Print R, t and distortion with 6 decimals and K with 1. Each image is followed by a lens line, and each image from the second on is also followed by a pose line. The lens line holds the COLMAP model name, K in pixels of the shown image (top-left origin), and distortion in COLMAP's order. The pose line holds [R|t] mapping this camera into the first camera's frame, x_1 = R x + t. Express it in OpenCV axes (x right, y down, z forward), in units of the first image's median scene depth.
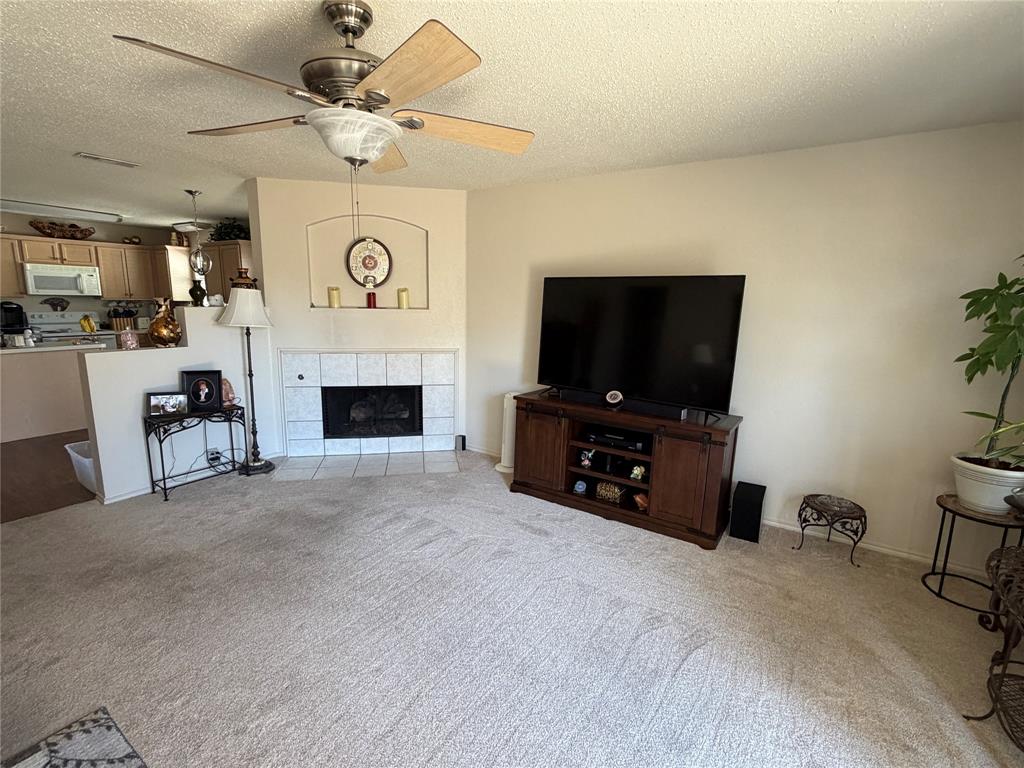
lens RADIAL K [[477.5, 0, 512.0], [0, 477.5, 384.0], [0, 0, 1]] dist [0.010150, -0.000134]
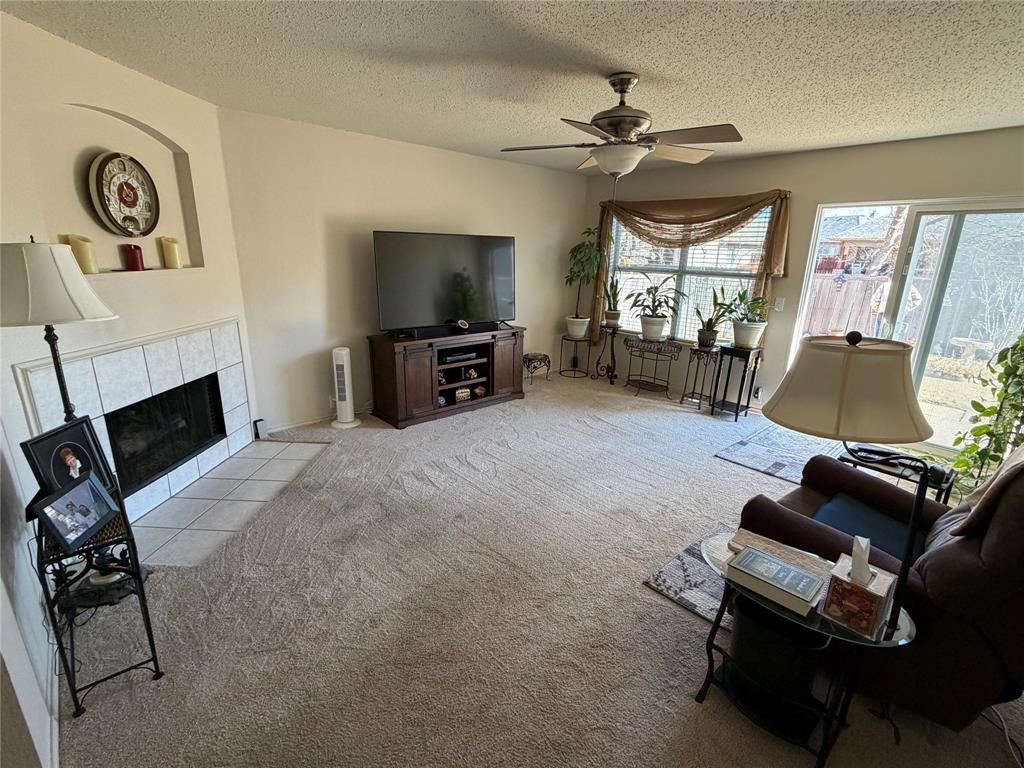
lens RADIAL K [[477.5, 0, 512.0], [0, 477.5, 384.0], [0, 0, 1]] dist [0.010150, -0.000134]
pose [[0.242536, -0.283506, 0.927793, -0.794358], [0.154650, 0.955417, 0.251520, -0.097940], [-0.957737, 0.082481, 0.275567, 0.366576]]
